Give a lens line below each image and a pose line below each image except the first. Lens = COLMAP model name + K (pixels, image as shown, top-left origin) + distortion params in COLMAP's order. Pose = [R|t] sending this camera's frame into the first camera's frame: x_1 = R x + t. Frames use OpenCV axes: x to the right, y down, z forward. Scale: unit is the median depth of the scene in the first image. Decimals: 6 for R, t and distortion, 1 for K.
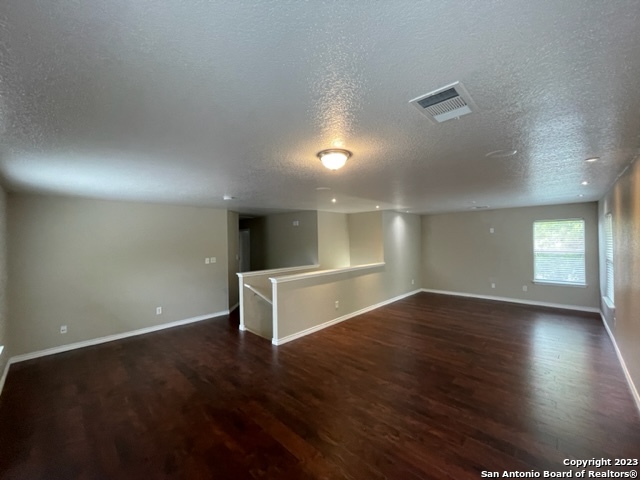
lens RADIAL K [[258.5, 0, 321.7], [0, 258.5, 240.3], [0, 0, 1]] dist [0.000775, 0.000187]
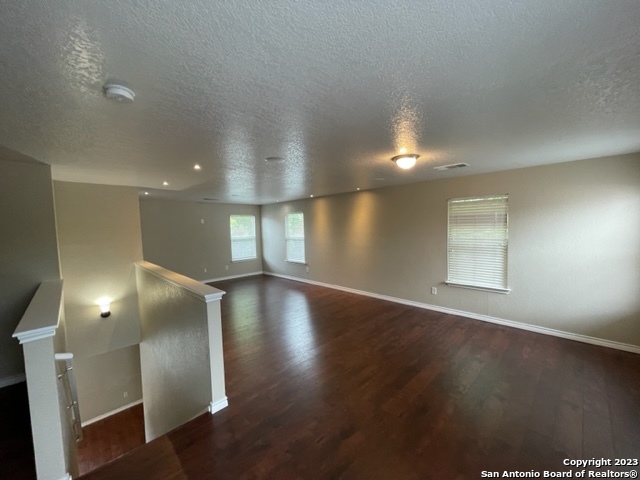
lens RADIAL K [[258.5, 0, 321.7], [0, 258.5, 240.3], [0, 0, 1]] dist [0.000775, 0.000187]
pose [[0.034056, -0.040274, 0.998608, -0.522269], [0.025012, 0.998909, 0.039433, 0.014861], [-0.999107, 0.023634, 0.035026, 0.548486]]
